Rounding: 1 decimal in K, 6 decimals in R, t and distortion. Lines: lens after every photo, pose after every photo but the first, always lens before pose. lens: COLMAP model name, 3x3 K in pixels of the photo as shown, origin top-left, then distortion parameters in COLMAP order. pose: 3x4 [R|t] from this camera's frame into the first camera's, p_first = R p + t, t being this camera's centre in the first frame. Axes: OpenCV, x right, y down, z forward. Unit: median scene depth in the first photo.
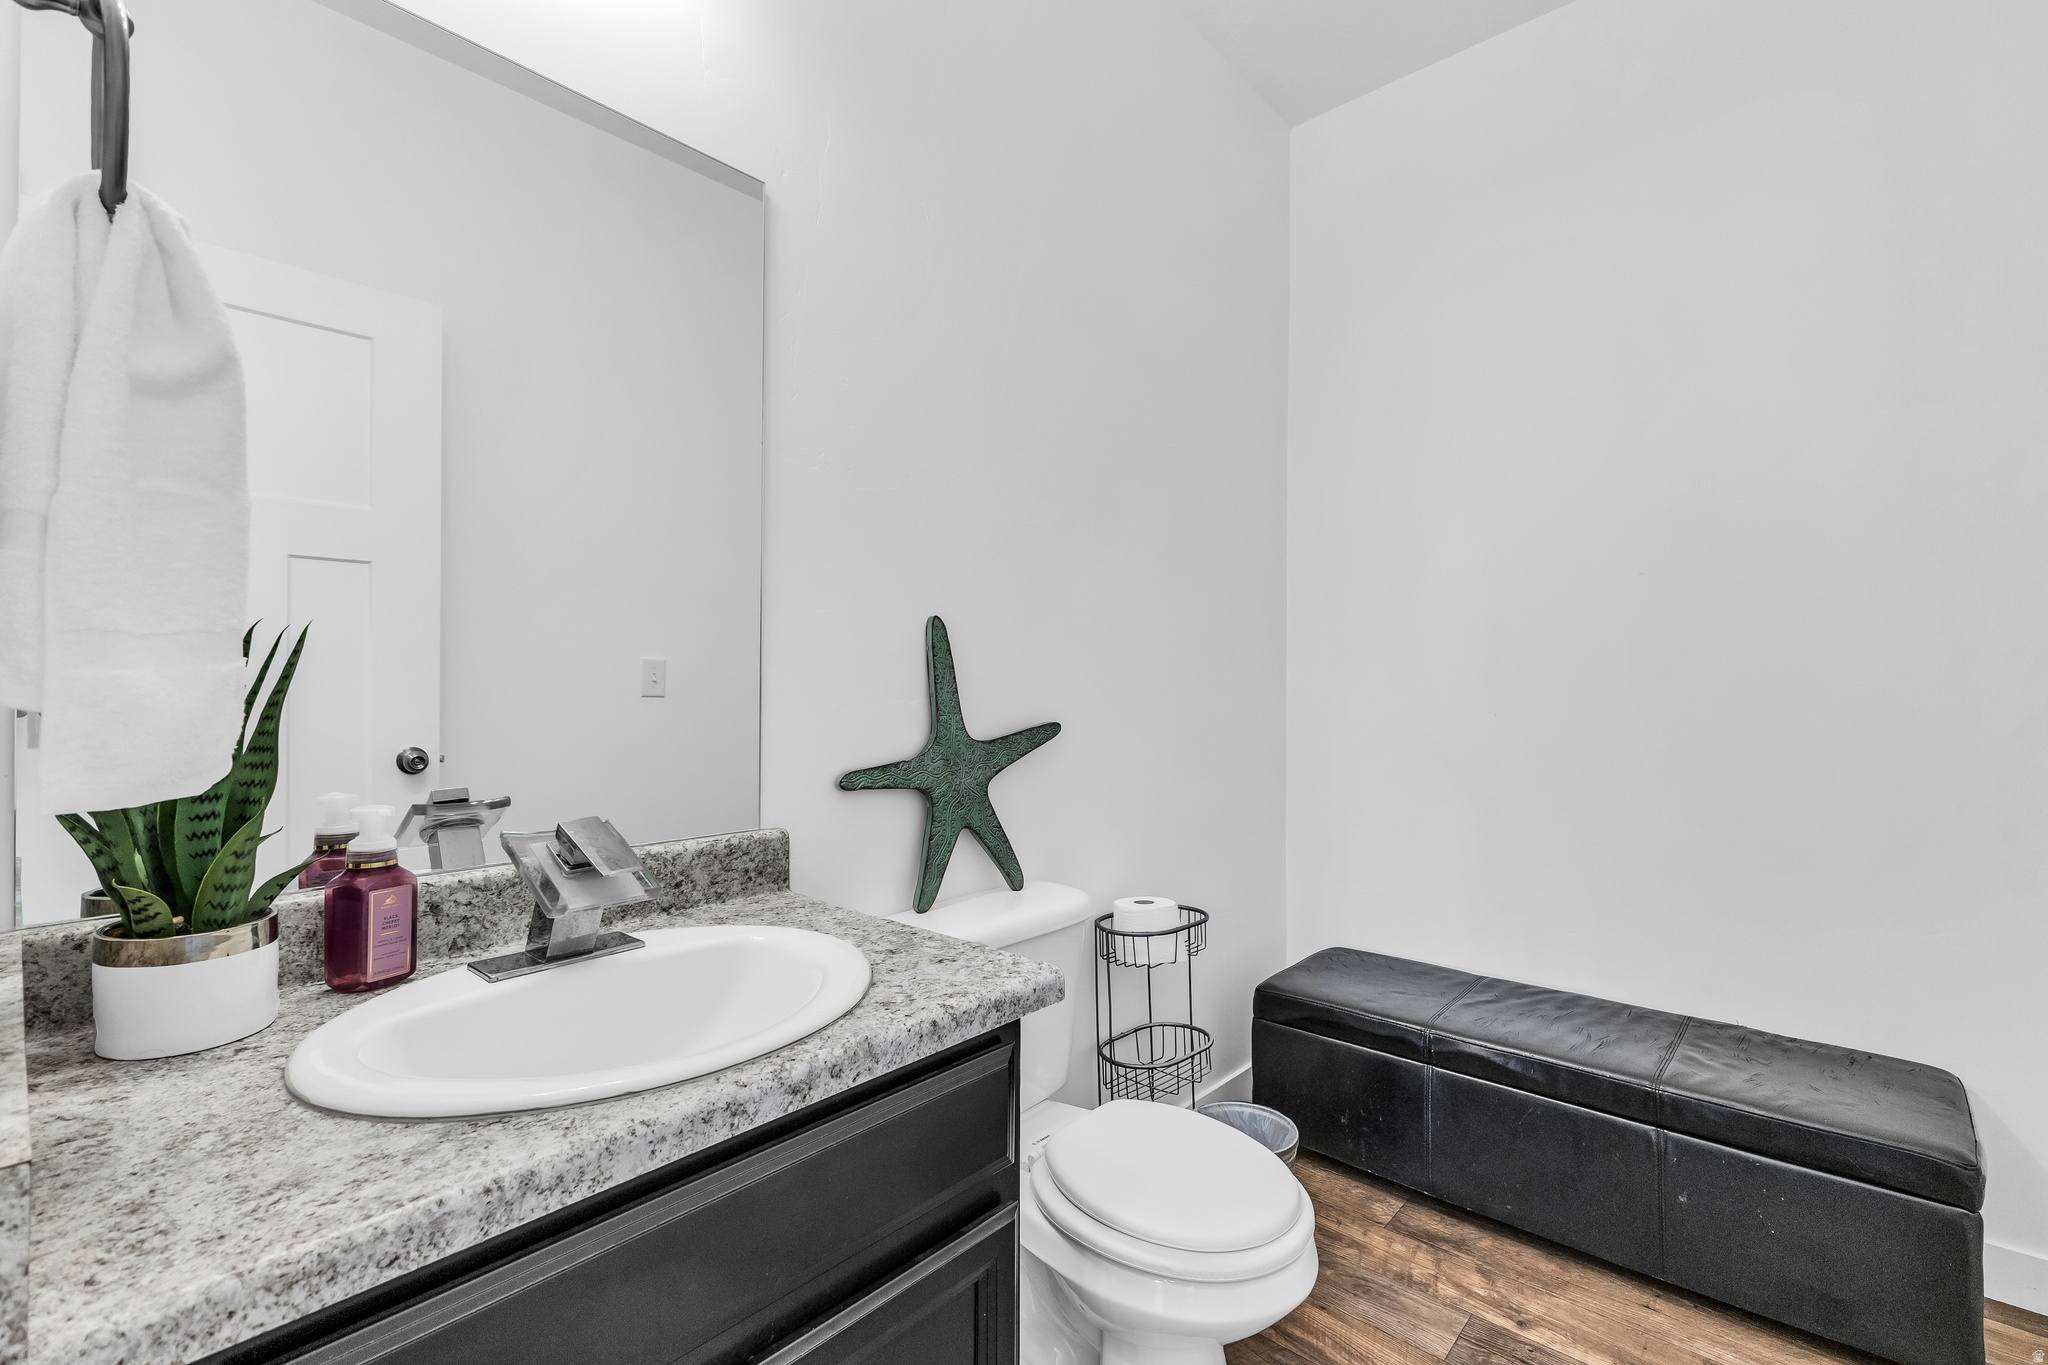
lens RADIAL K [[892.4, 0, 1023.2], [0, 892.4, 677.1], [0, 0, 1]] dist [0.008040, -0.000824]
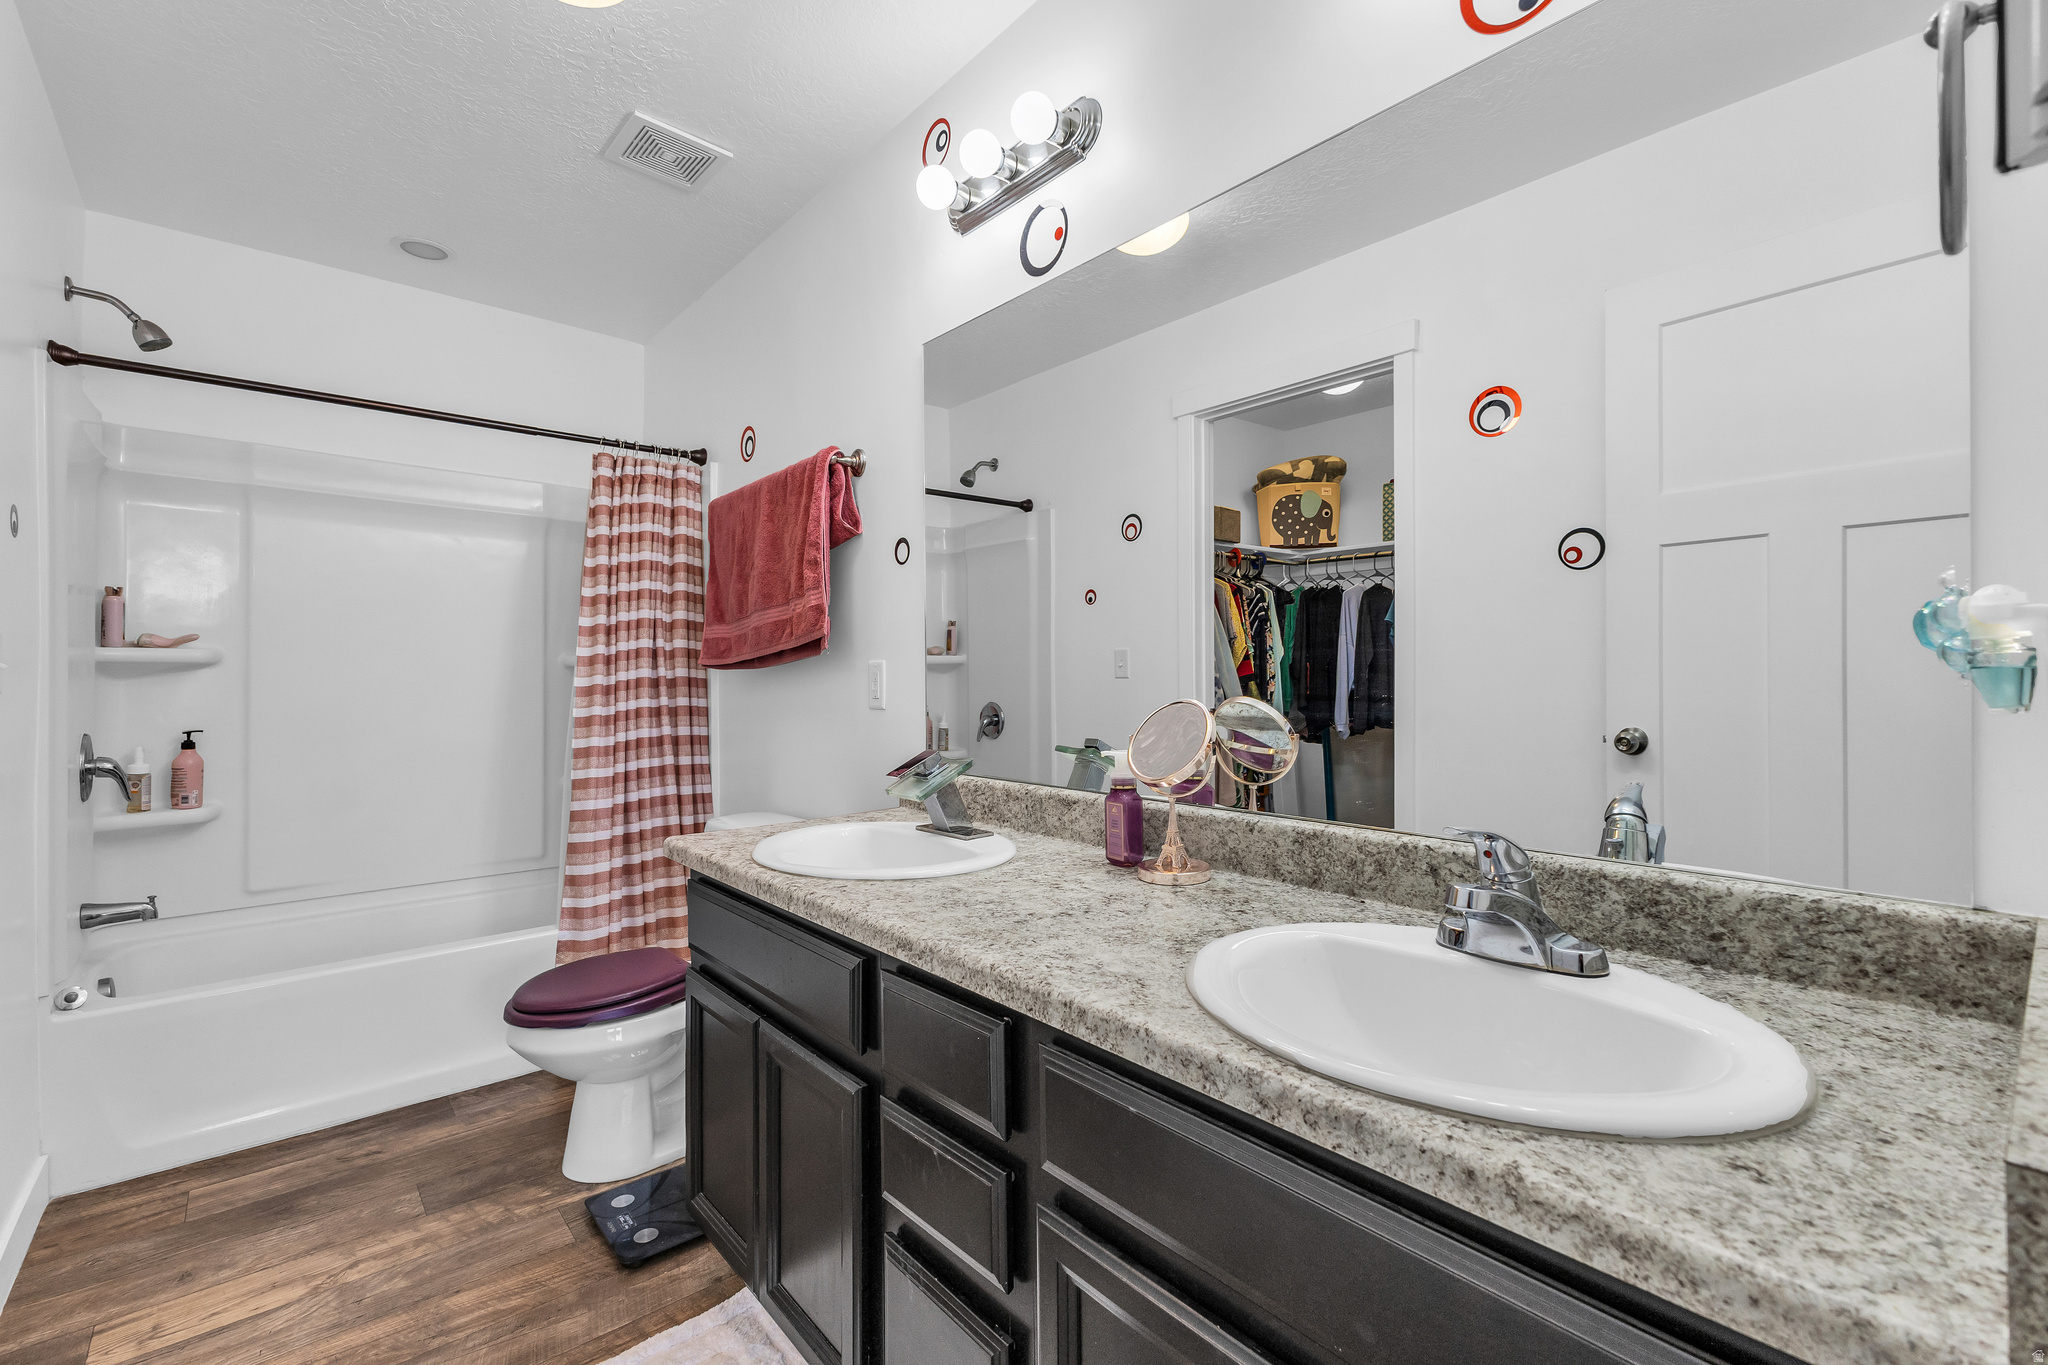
lens RADIAL K [[892.4, 0, 1035.4], [0, 892.4, 678.8], [0, 0, 1]] dist [0.008040, -0.000824]
pose [[-0.138794, 0.000520, -0.990321, 0.549063], [0.017947, 0.999837, -0.001990, 0.011434], [0.990159, -0.018049, -0.138780, 0.694373]]
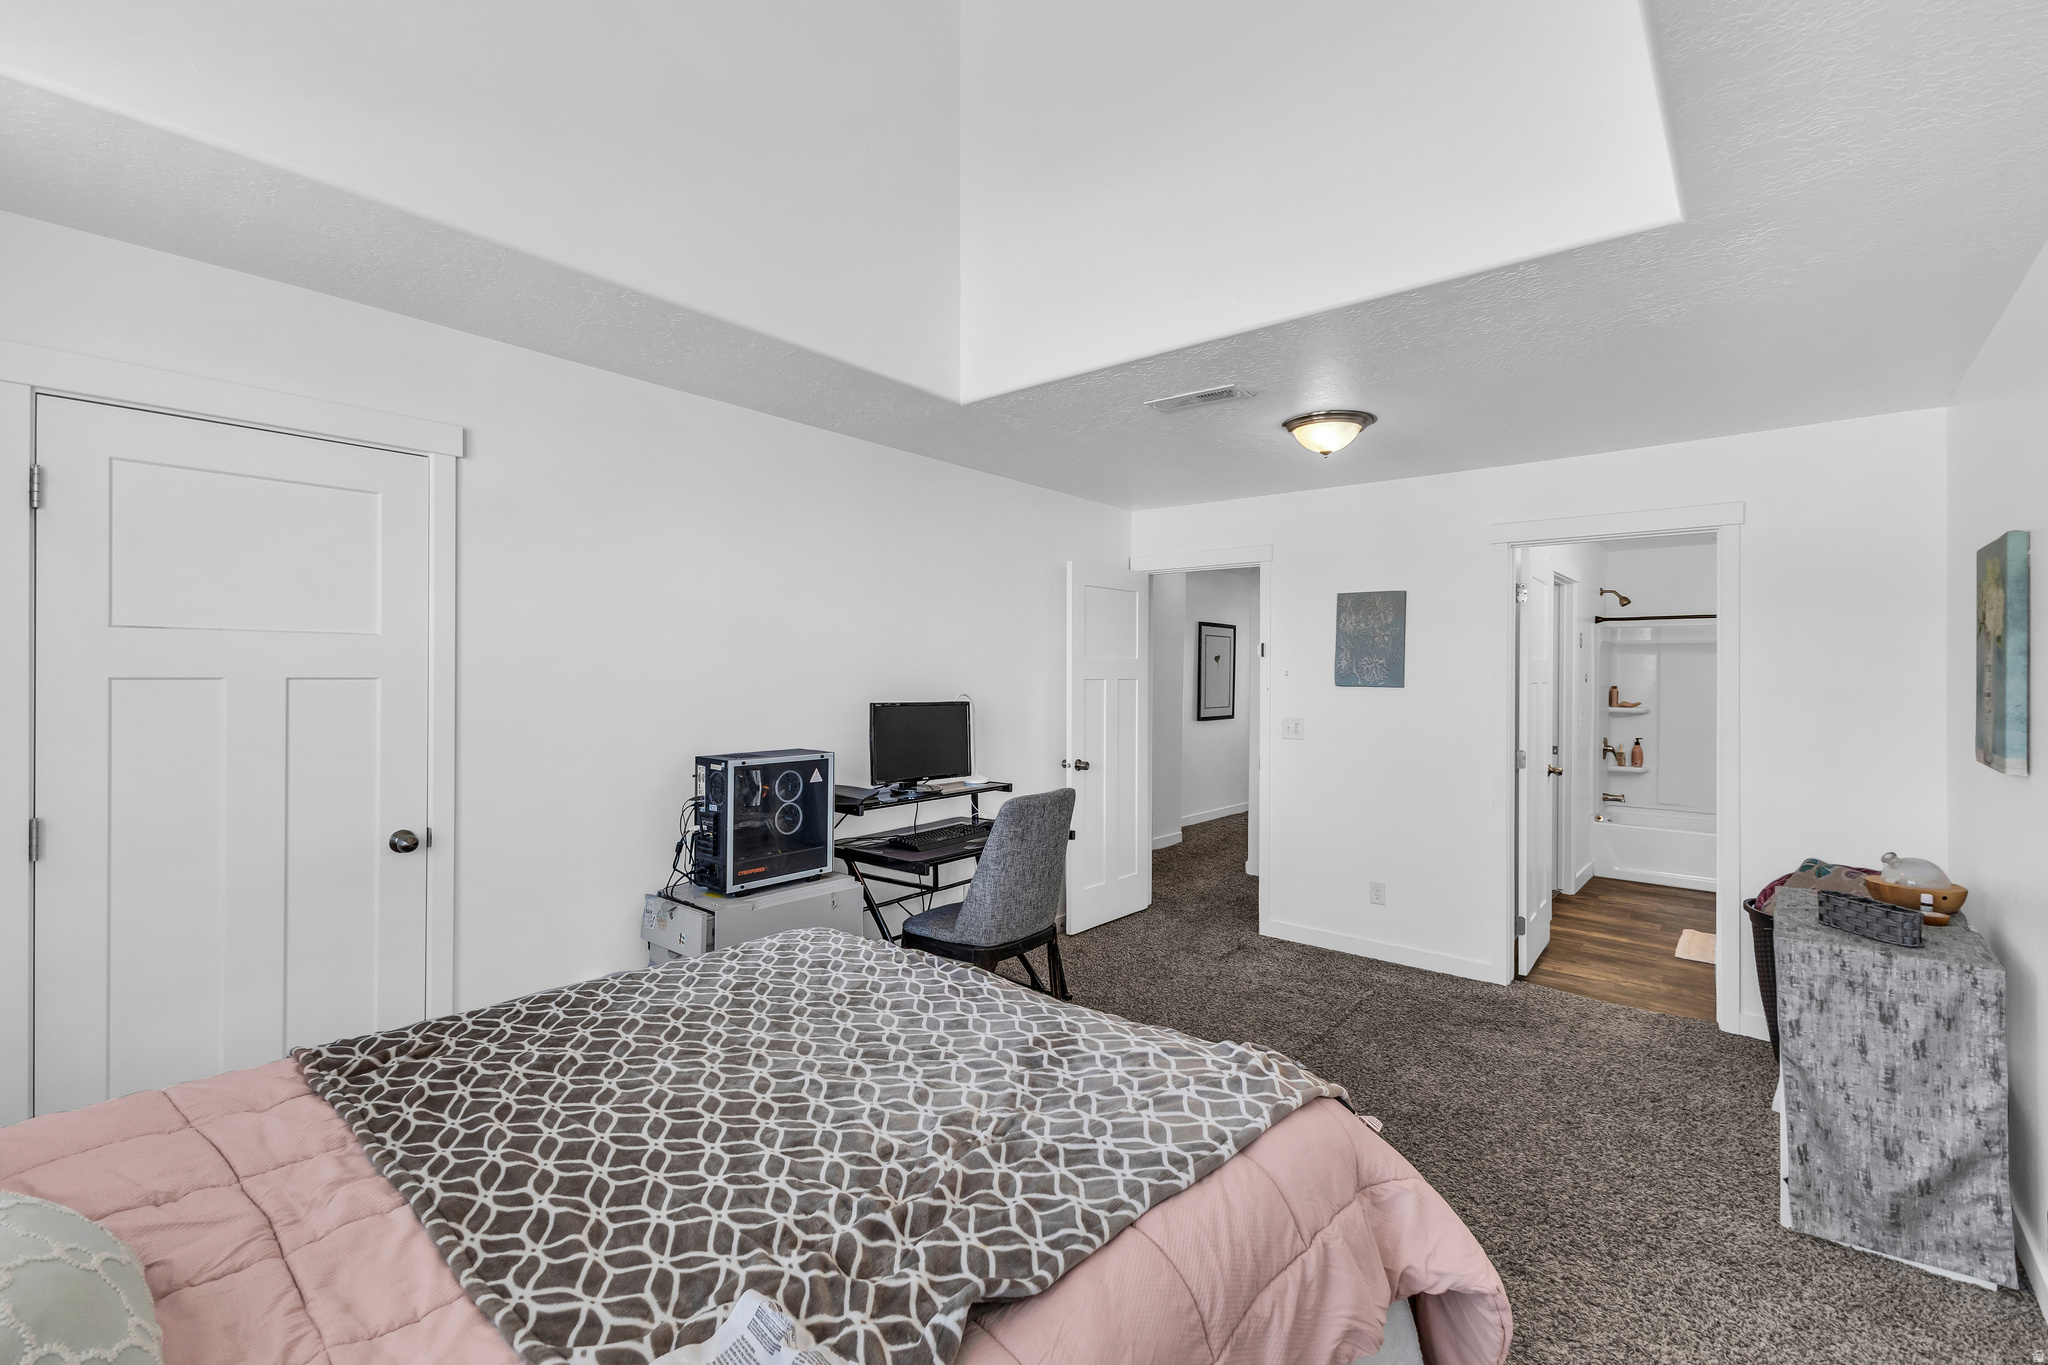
lens RADIAL K [[892.4, 0, 1020.3], [0, 892.4, 674.3], [0, 0, 1]] dist [0.008040, -0.000824]
pose [[-0.999993, -0.002911, -0.002544, 1.005873], [-0.002877, 0.999910, -0.013074, -0.039701], [0.002582, -0.013066, -0.999911, 1.431163]]
